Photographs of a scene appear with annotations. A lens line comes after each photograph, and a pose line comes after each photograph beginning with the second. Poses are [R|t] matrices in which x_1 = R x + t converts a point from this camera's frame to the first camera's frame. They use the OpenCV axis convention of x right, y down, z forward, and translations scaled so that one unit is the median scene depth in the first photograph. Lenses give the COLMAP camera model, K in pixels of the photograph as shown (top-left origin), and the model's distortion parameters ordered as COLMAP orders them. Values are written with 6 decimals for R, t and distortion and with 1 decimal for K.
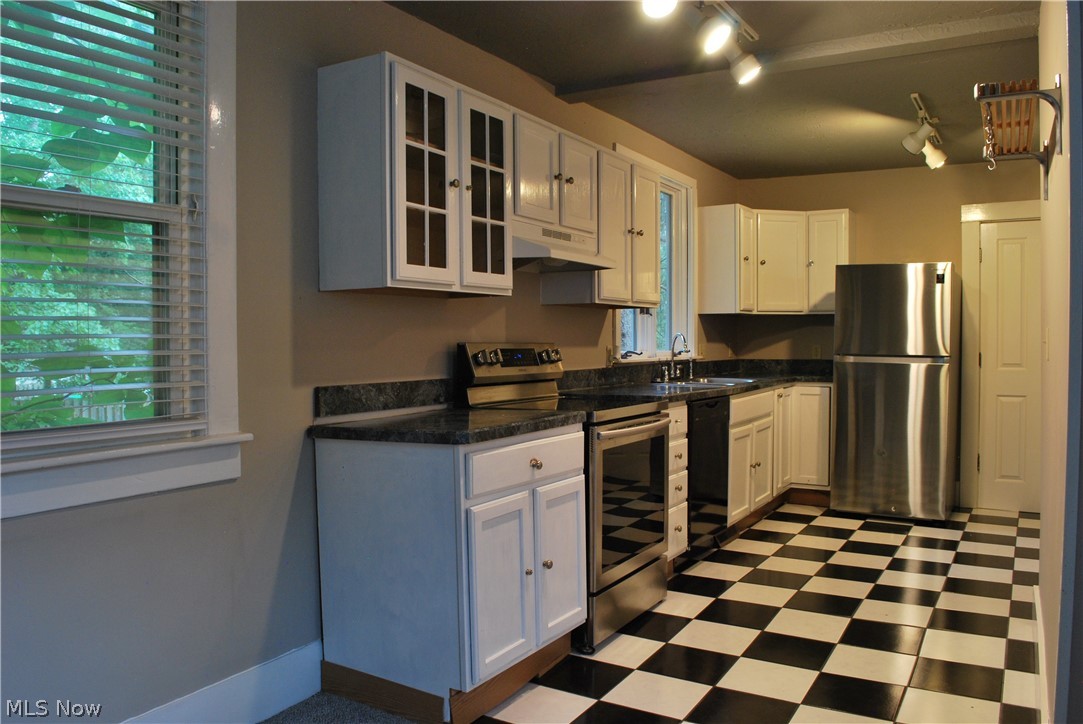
lens RADIAL K [[857.2, 0, 543.3], [0, 857.2, 360.1], [0, 0, 1]] dist [-0.007314, -0.001447]
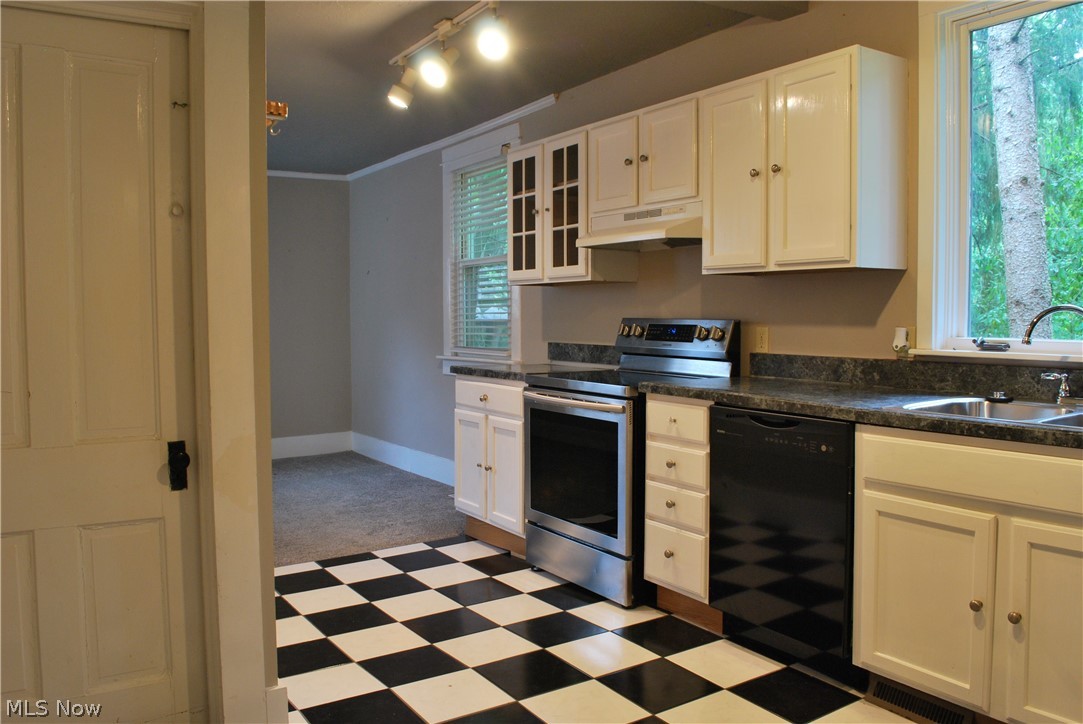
lens RADIAL K [[857.2, 0, 543.2], [0, 857.2, 361.3], [0, 0, 1]] dist [-0.007314, -0.001447]
pose [[-0.449600, 0.055554, -0.891501, 1.177676], [-0.017217, 0.997340, 0.070832, -0.048314], [0.893064, 0.047195, -0.447448, 1.608534]]
